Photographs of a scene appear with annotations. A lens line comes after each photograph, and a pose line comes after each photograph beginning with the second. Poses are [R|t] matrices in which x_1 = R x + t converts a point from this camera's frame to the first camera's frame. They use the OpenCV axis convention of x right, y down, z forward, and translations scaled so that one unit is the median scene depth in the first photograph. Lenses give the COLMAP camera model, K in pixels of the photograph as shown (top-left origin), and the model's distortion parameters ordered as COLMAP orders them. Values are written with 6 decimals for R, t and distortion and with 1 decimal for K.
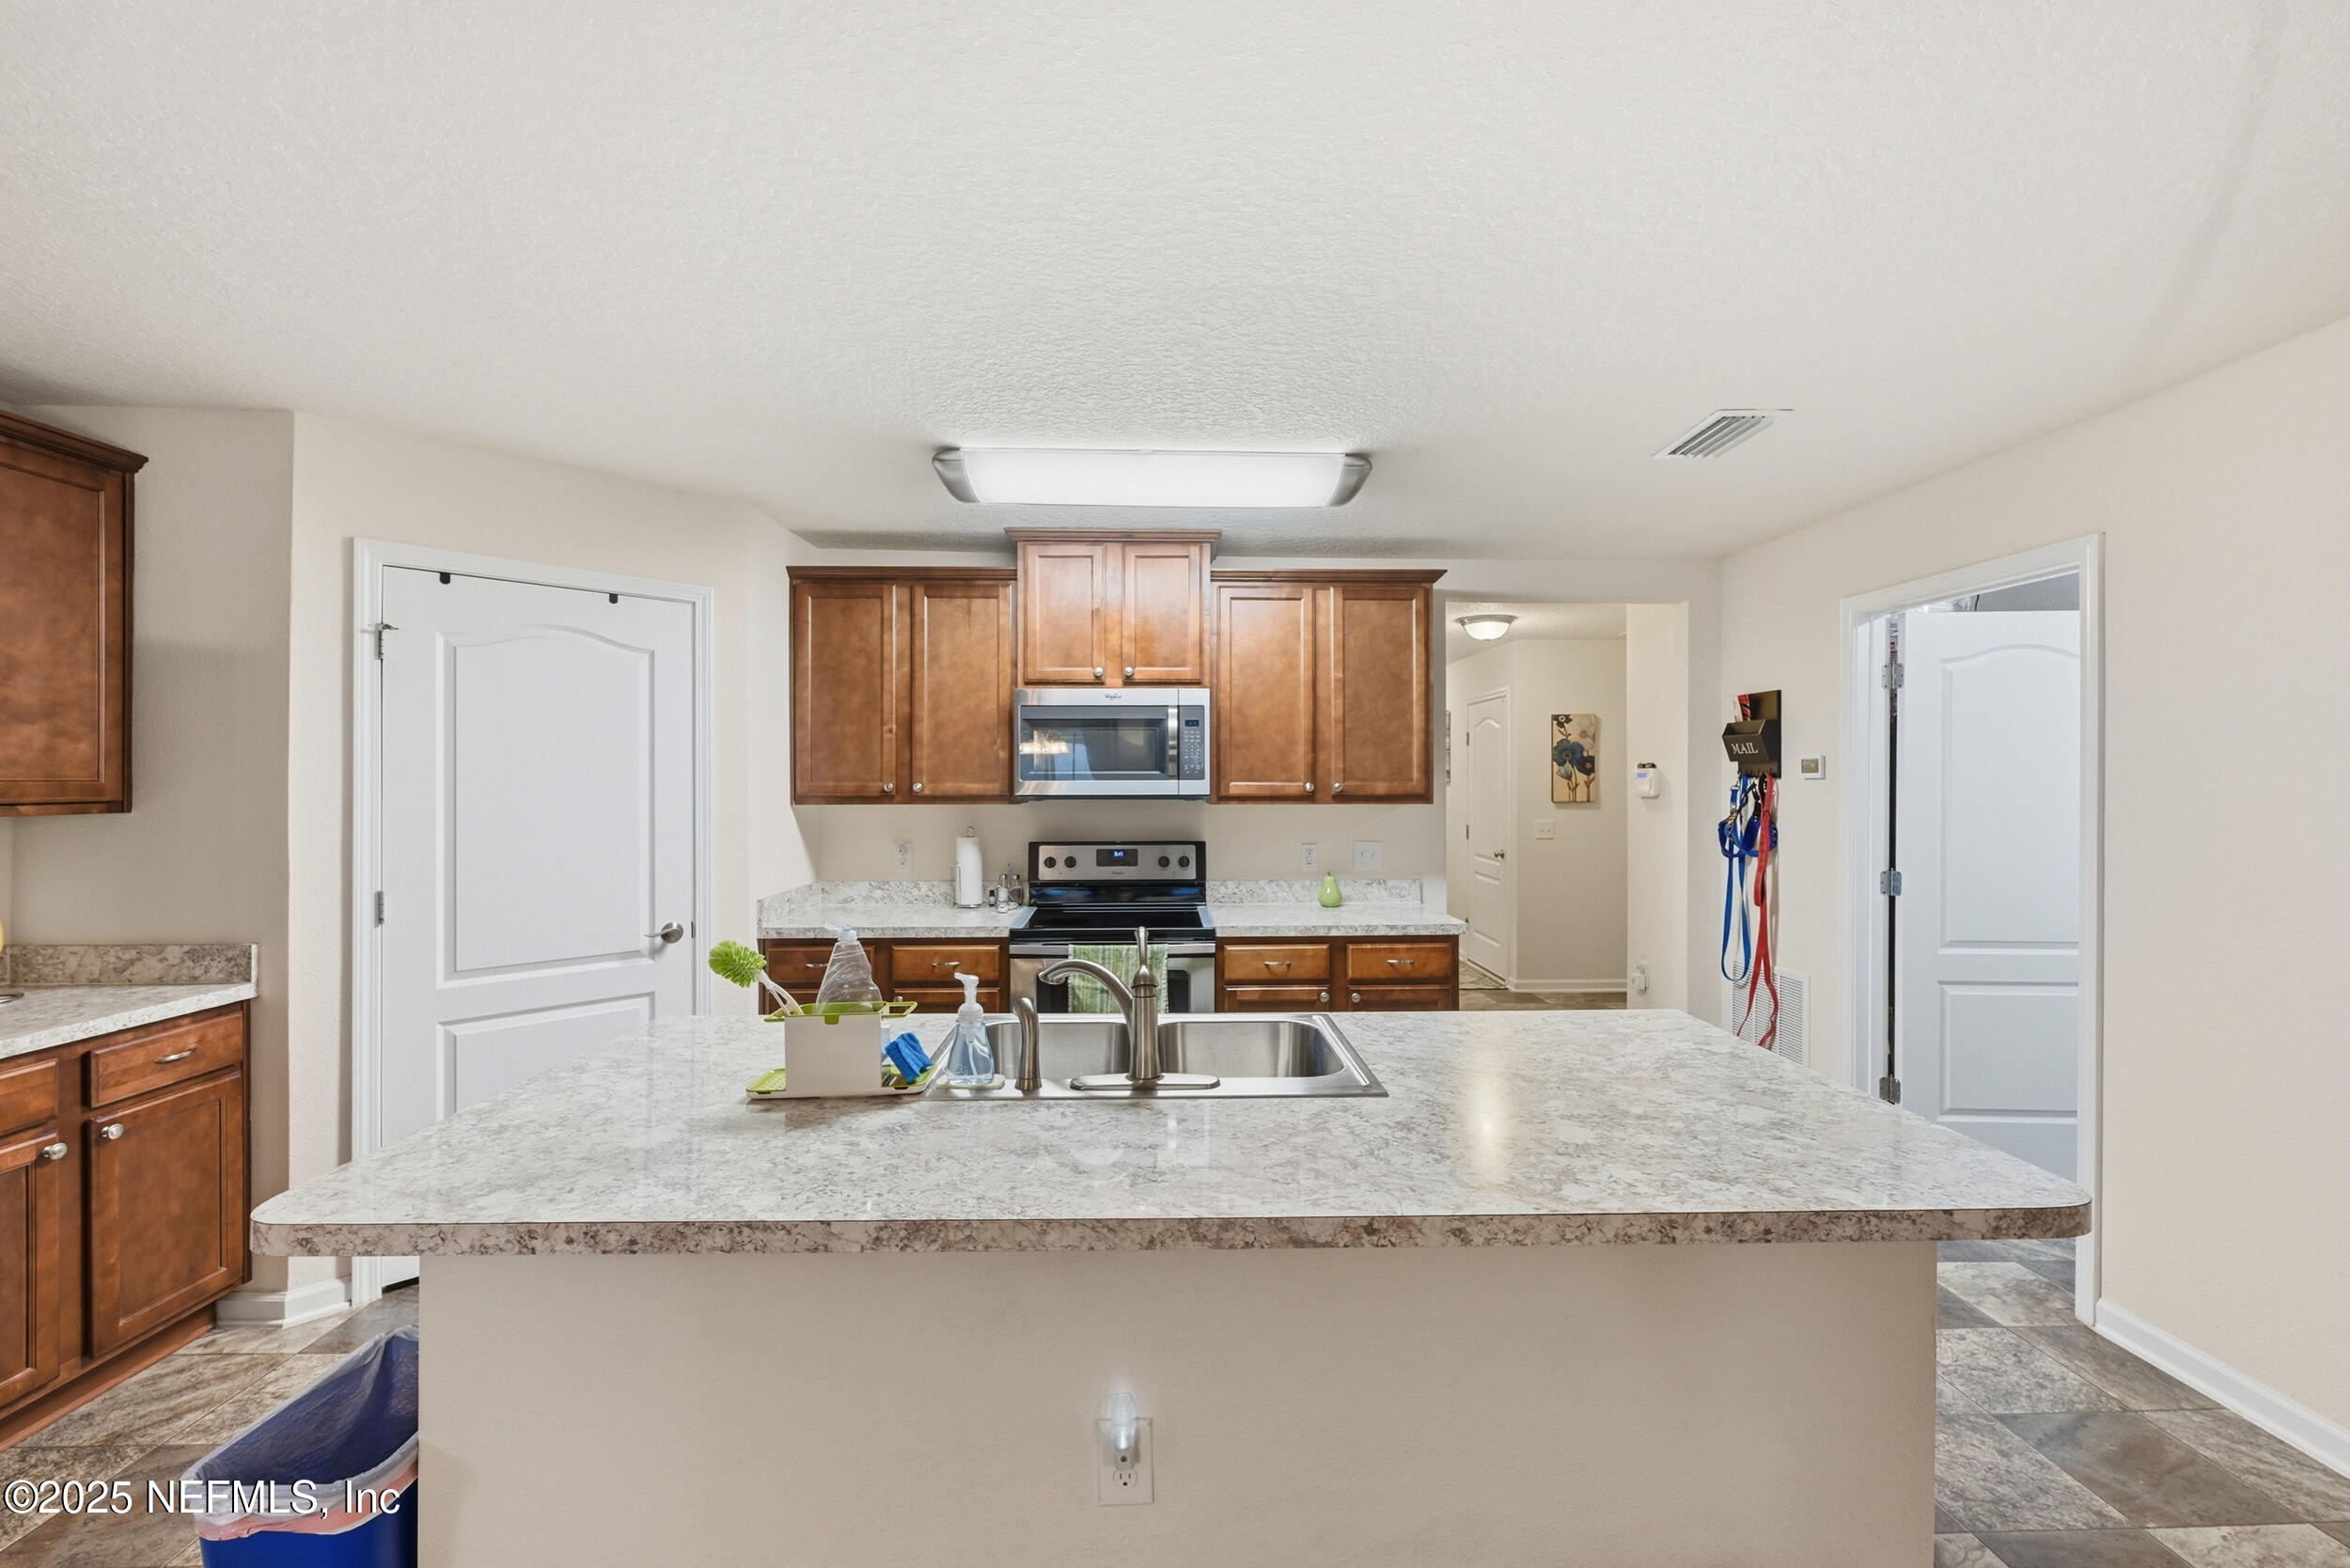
lens RADIAL K [[941.3, 0, 1175.0], [0, 941.3, 784.0], [0, 0, 1]] dist [0.001008, -0.000253]
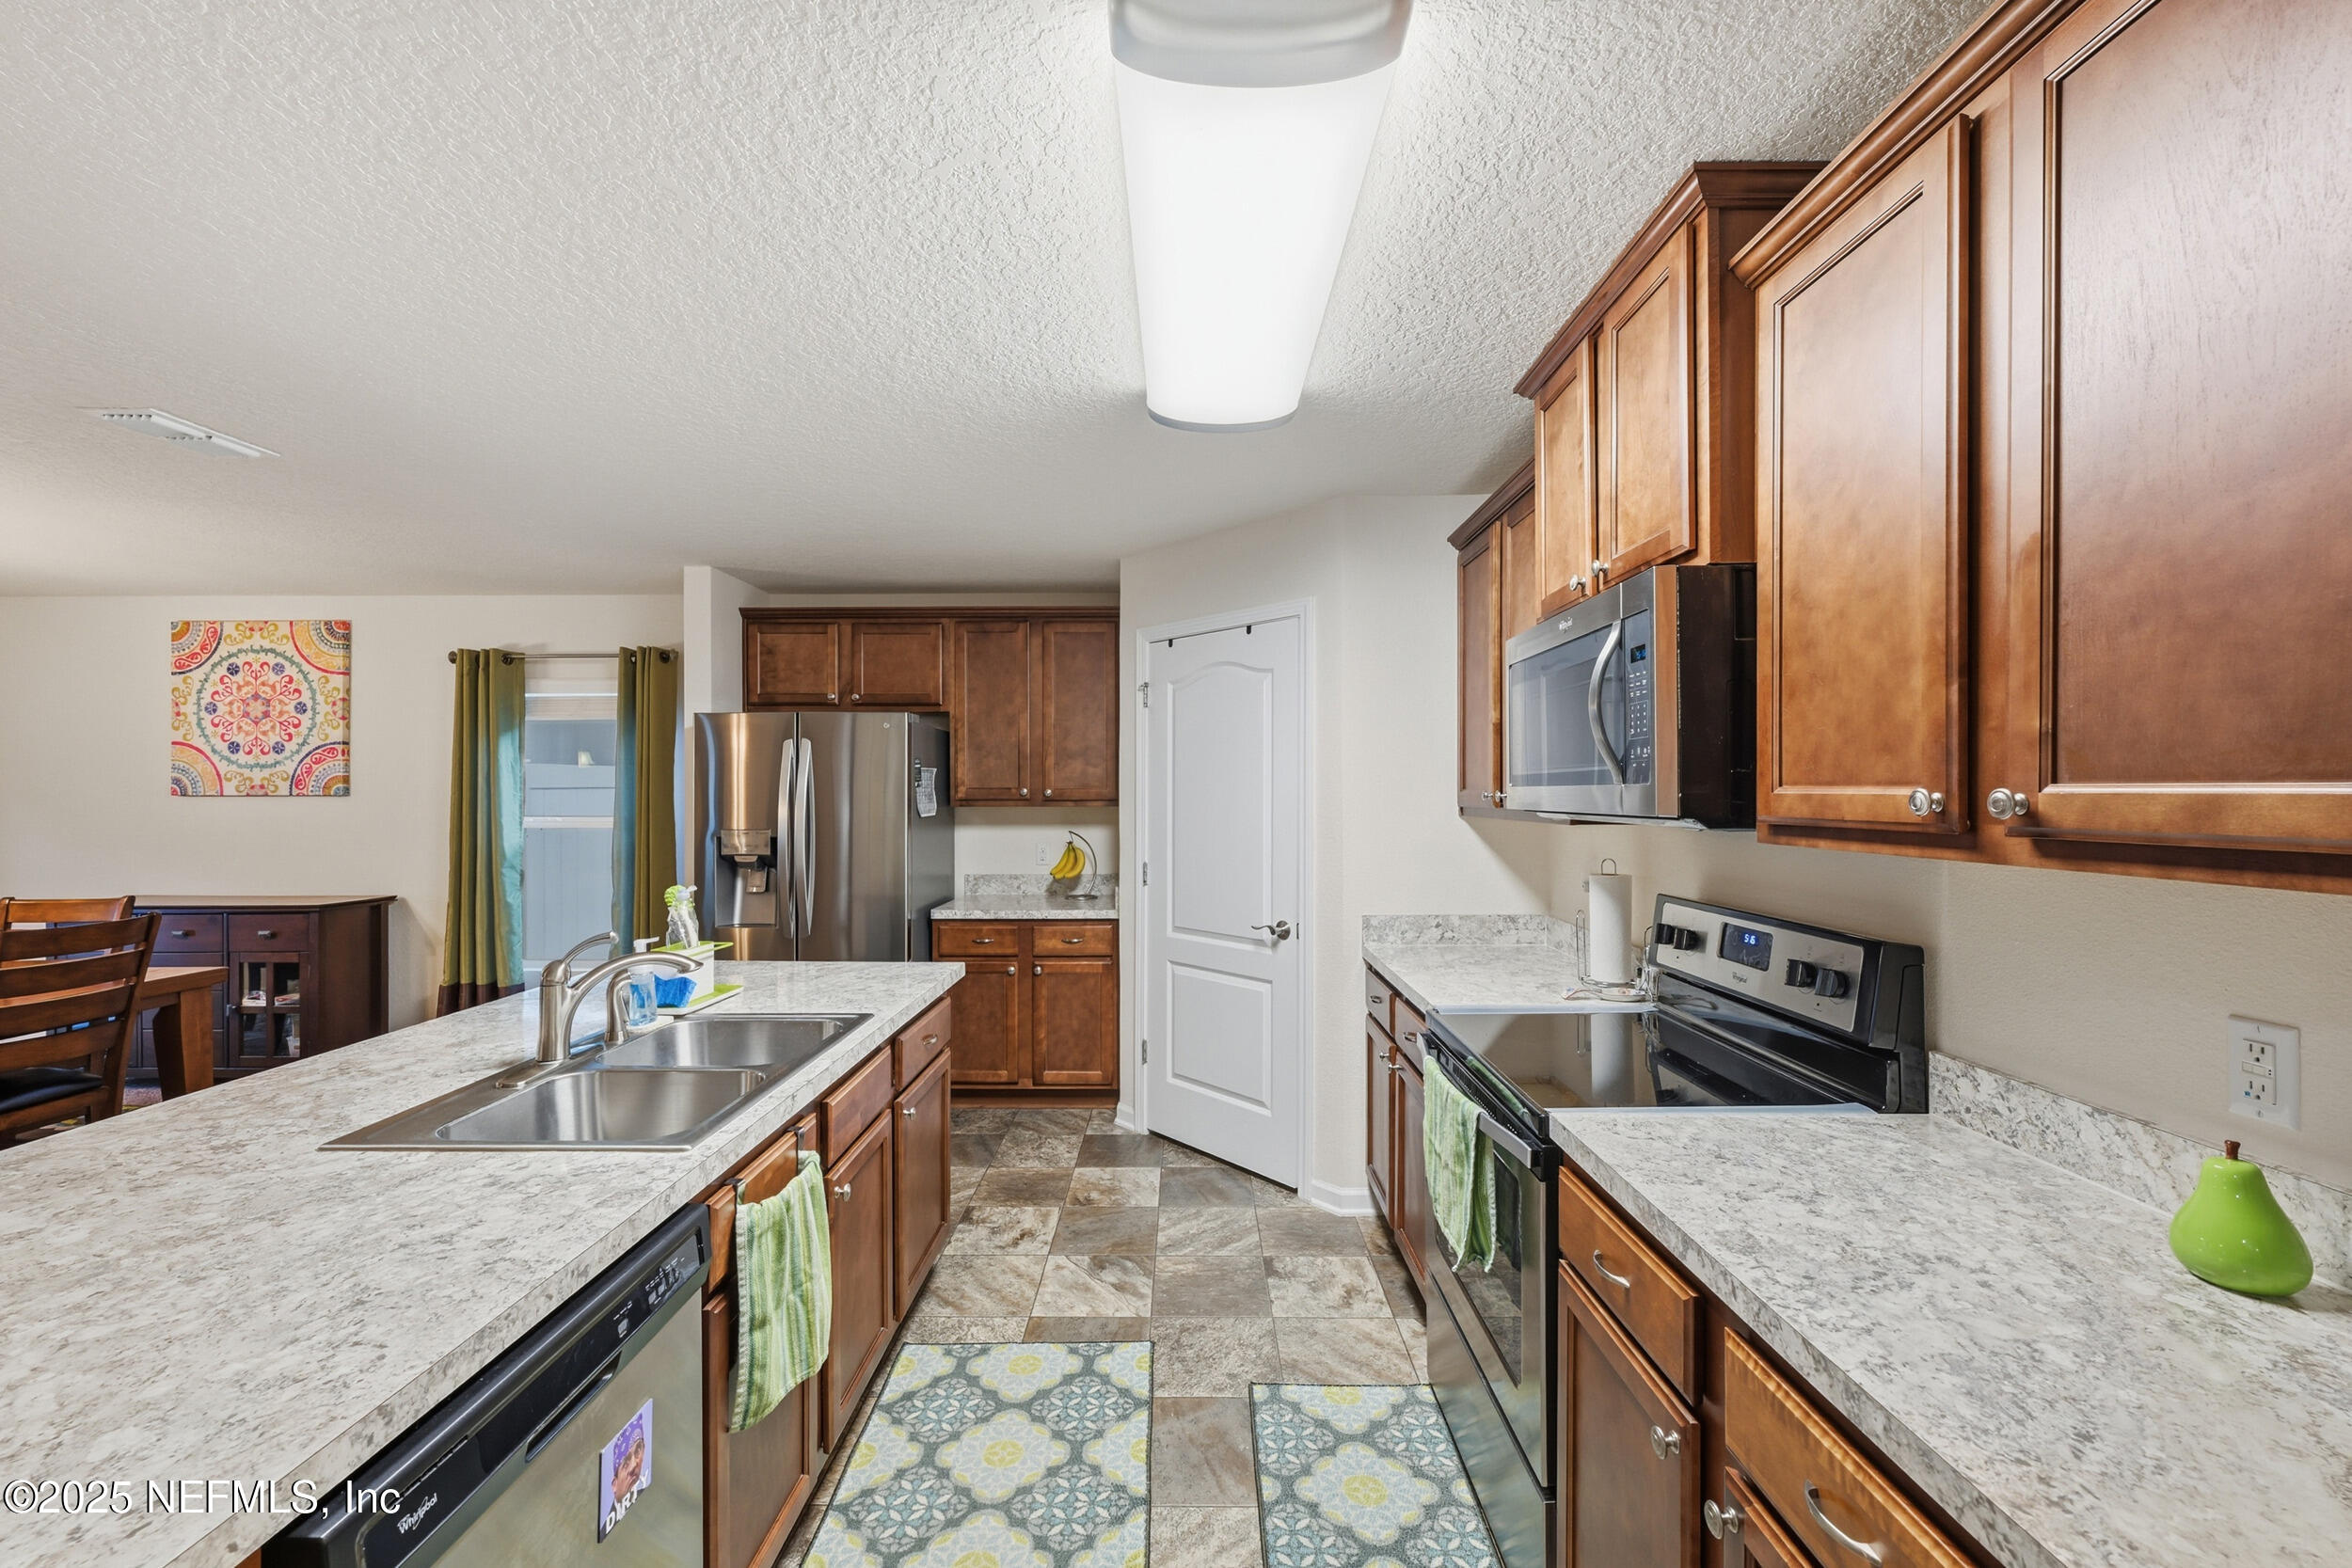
lens RADIAL K [[942.0, 0, 1176.0], [0, 942.0, 784.0], [0, 0, 1]] dist [0.001008, -0.000253]
pose [[-0.037558, -0.006027, -0.999276, 0.455962], [-0.001458, 0.999981, -0.005976, -0.000493], [0.999293, 0.001233, -0.037566, 0.780216]]
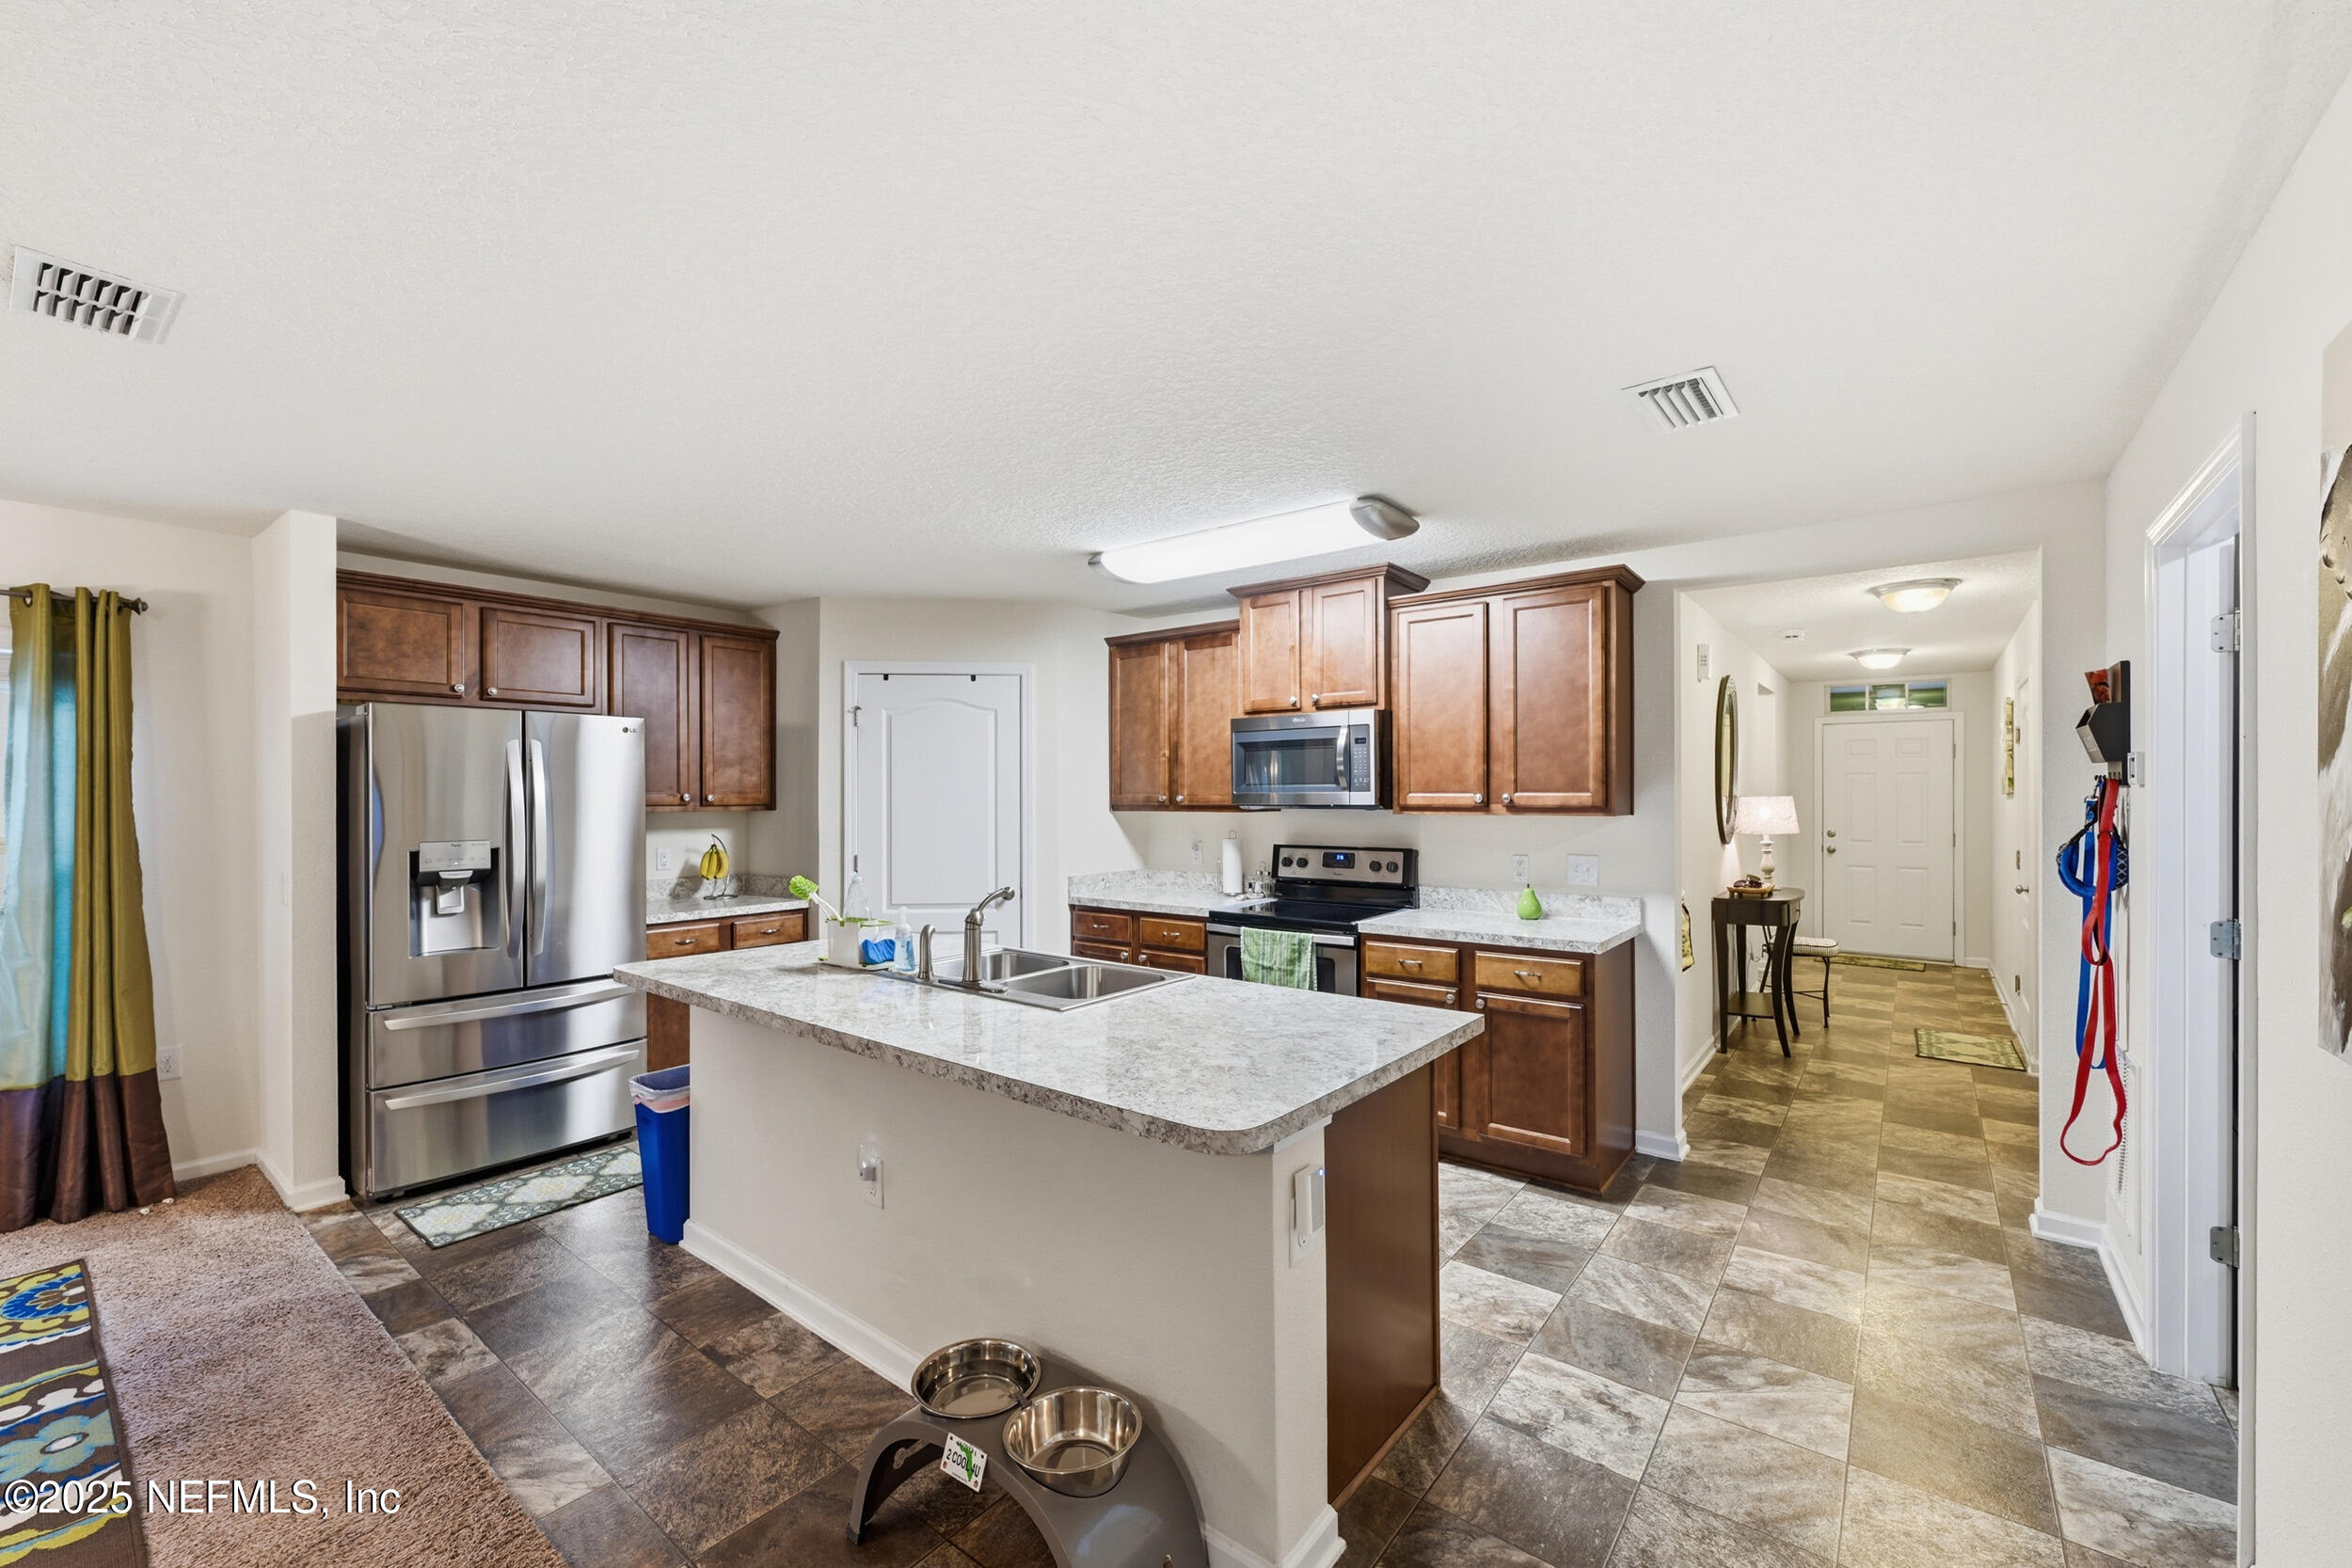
lens RADIAL K [[940.1, 0, 1181.1], [0, 940.1, 793.7], [0, 0, 1]] dist [-0.010938, -0.000133]
pose [[0.773250, -0.003396, -0.634093, 0.544769], [0.000450, 0.999988, -0.004806, 0.003407], [0.634102, 0.003430, 0.773242, 0.006024]]
